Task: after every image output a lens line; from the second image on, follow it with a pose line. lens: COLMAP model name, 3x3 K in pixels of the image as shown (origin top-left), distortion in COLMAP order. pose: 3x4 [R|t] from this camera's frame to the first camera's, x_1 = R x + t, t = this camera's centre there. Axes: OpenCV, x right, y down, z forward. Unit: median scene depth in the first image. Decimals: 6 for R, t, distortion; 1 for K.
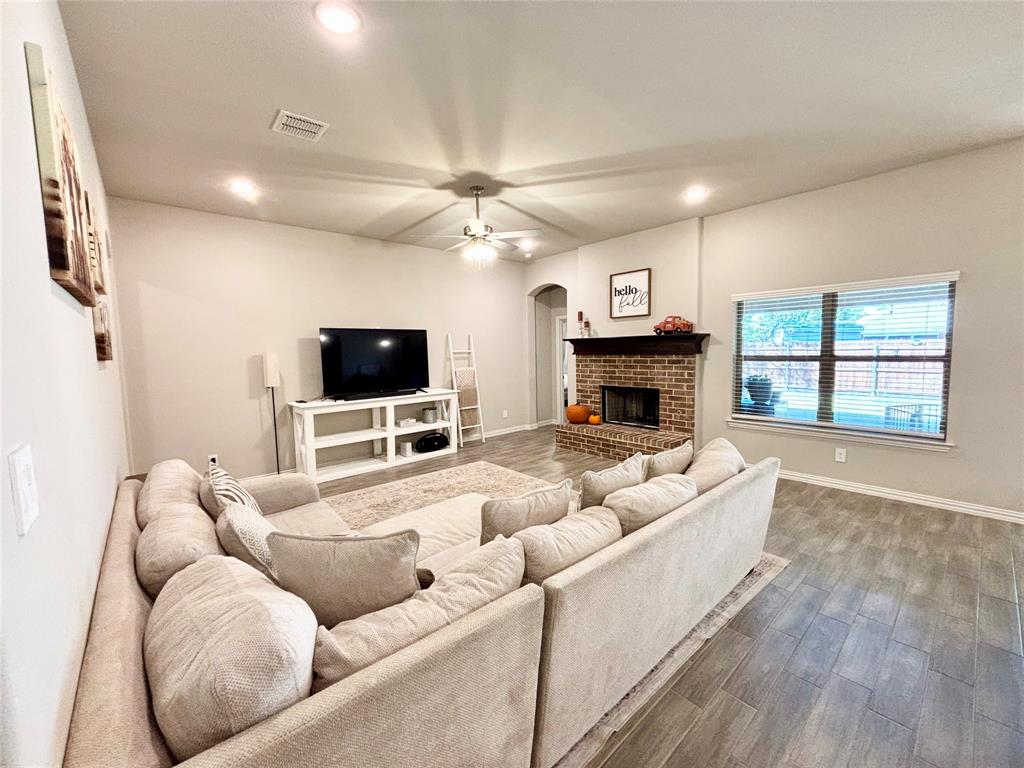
lens RADIAL K [[416.6, 0, 517.1], [0, 416.6, 389.5], [0, 0, 1]] dist [-0.001211, 0.000042]
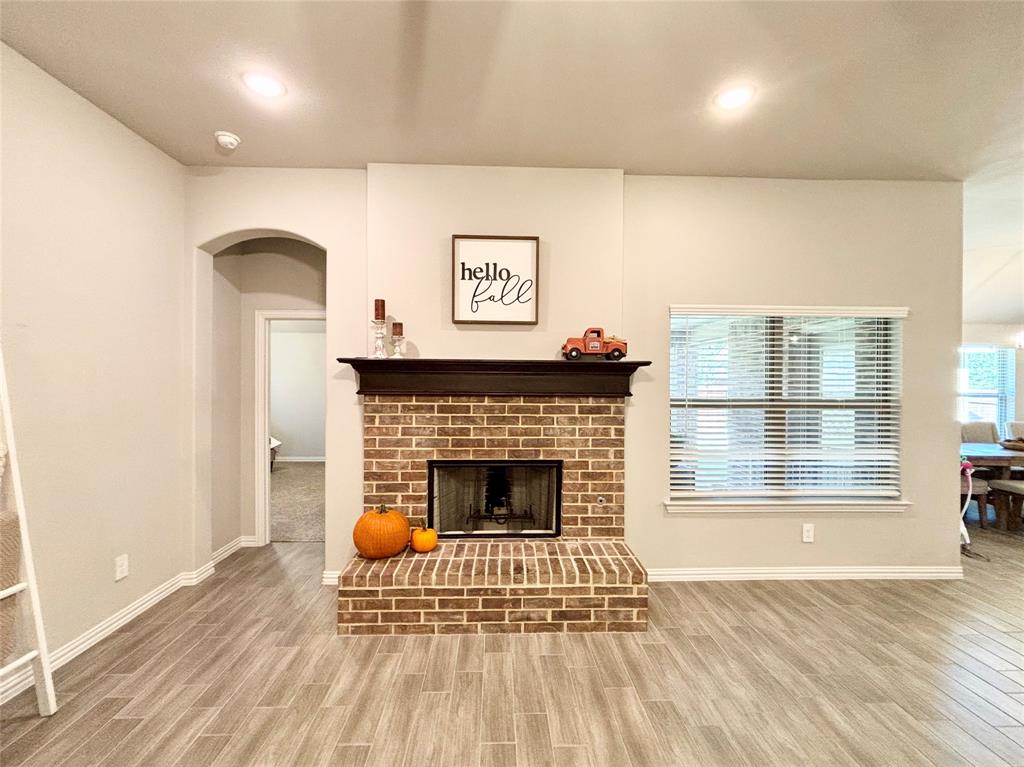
lens RADIAL K [[416.6, 0, 504.1], [0, 416.6, 384.8], [0, 0, 1]] dist [-0.001211, 0.000042]
pose [[0.640067, 0.026150, 0.767874, -0.116852], [0.051802, 0.995678, -0.077087, -0.058232], [-0.766571, 0.089118, 0.635946, 0.672705]]
